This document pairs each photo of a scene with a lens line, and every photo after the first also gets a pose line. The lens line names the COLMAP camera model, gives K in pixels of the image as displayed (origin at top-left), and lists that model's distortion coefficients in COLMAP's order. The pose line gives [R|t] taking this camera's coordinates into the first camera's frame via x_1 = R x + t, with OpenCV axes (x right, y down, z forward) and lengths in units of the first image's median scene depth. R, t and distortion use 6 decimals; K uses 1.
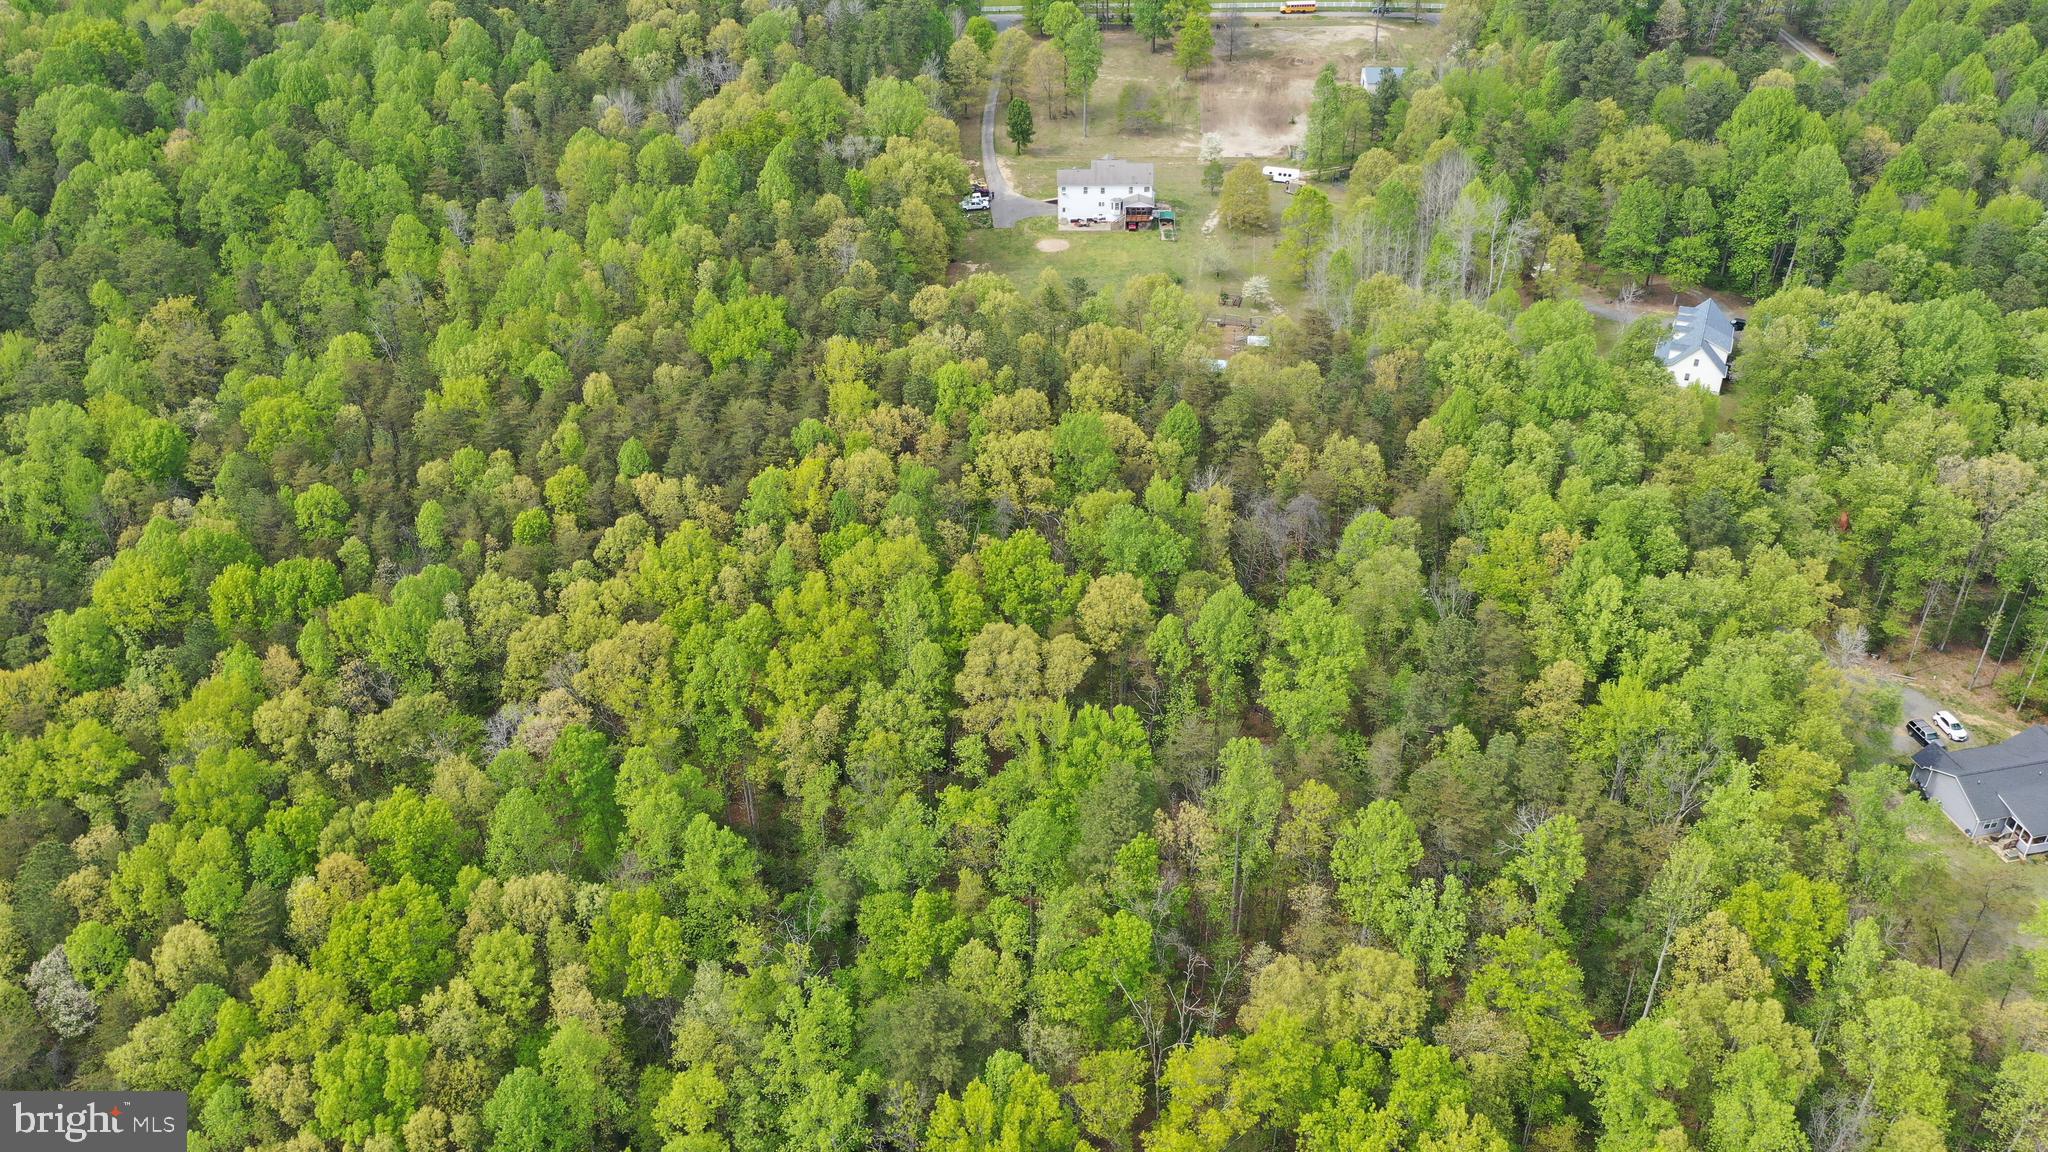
lens RADIAL K [[1638.6, 0, 1024.0], [0, 1638.6, 576.0], [0, 0, 1]] dist [0.025323, 0.001393]
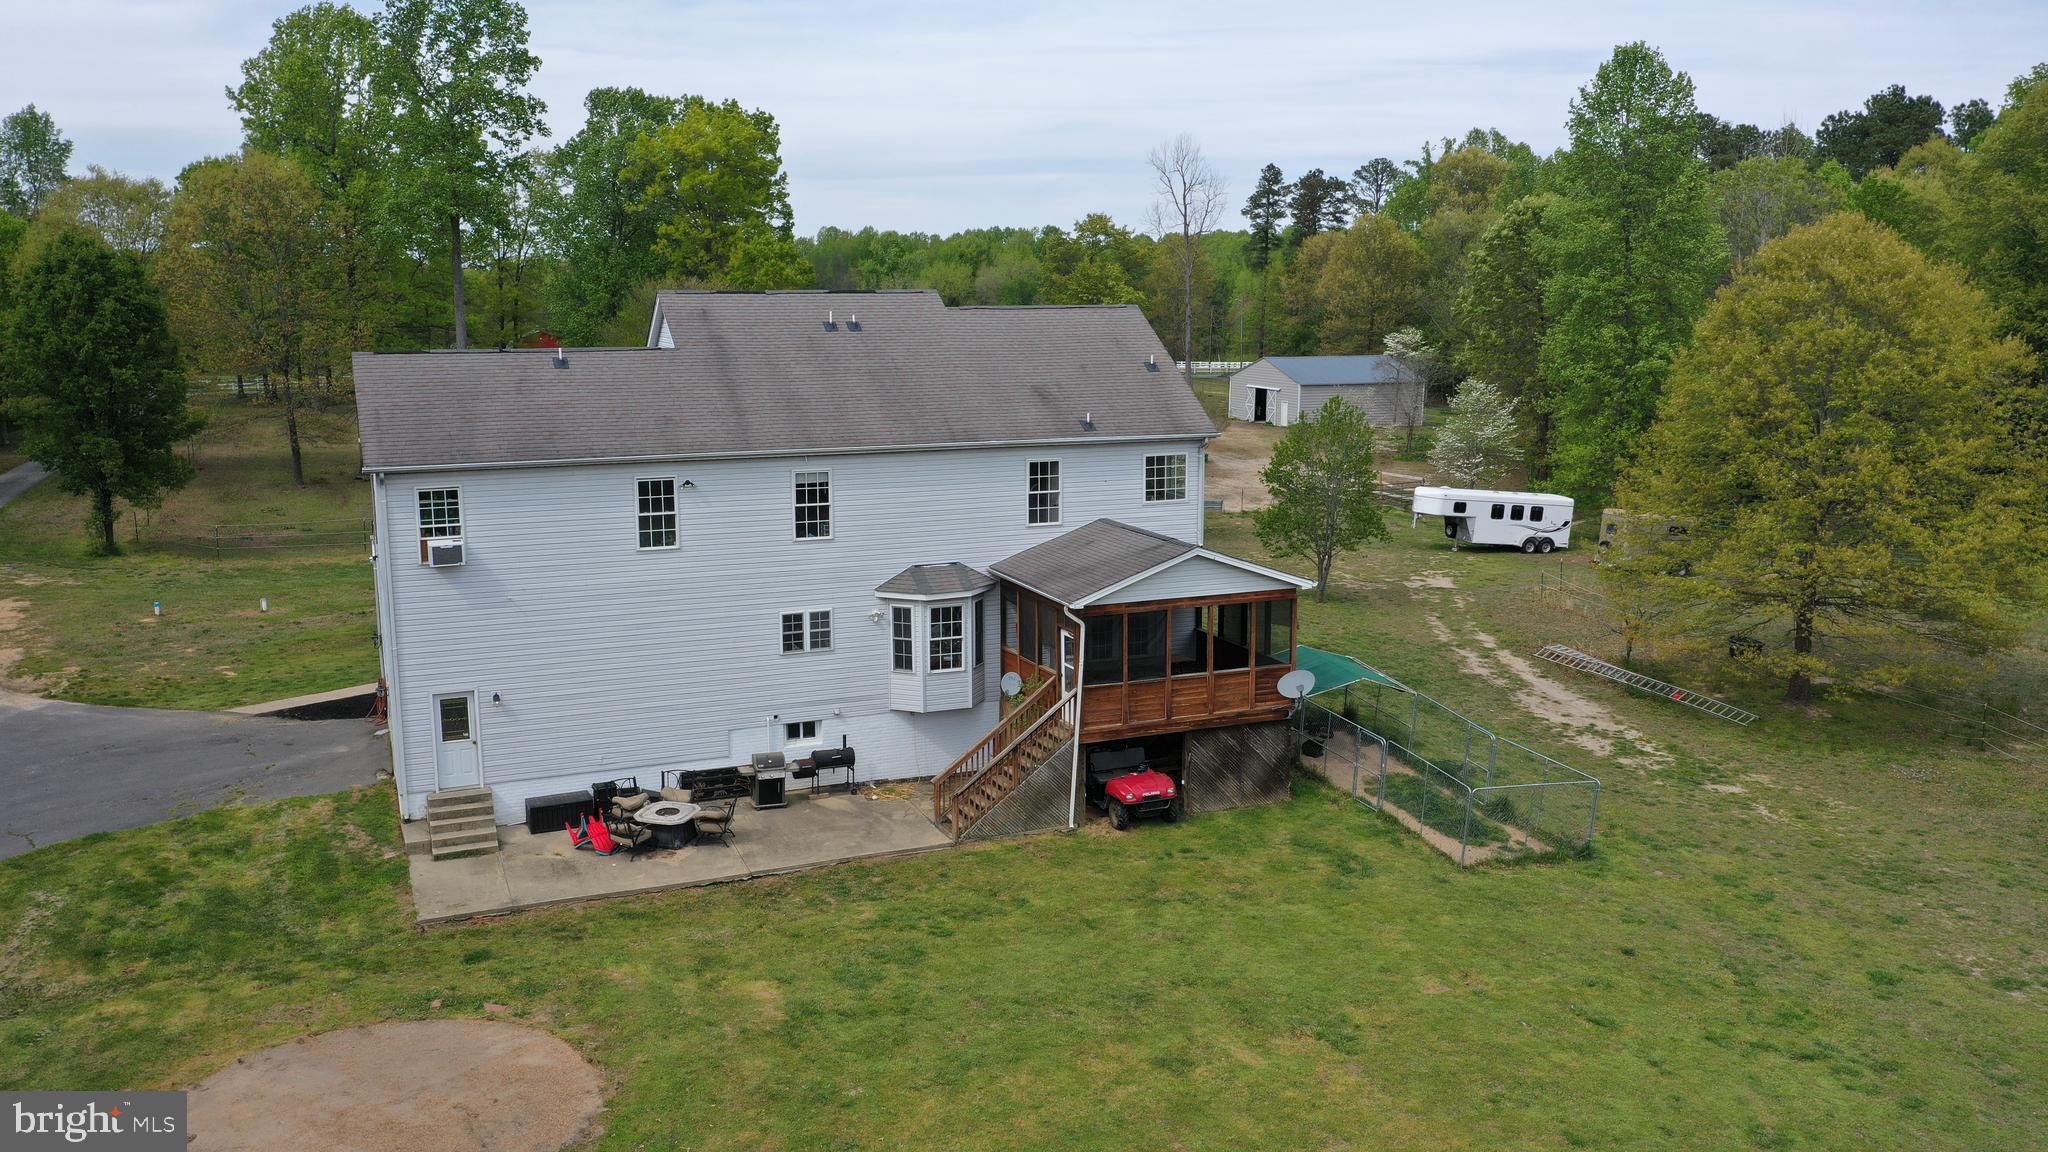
lens RADIAL K [[1638.6, 0, 1024.0], [0, 1638.6, 576.0], [0, 0, 1]] dist [0.025323, 0.001393]
pose [[0.914633, -0.066552, 0.398769, 0.016508], [0.218257, 0.911555, -0.348471, -0.188374], [-0.340308, 0.405757, 0.848264, 0.900616]]
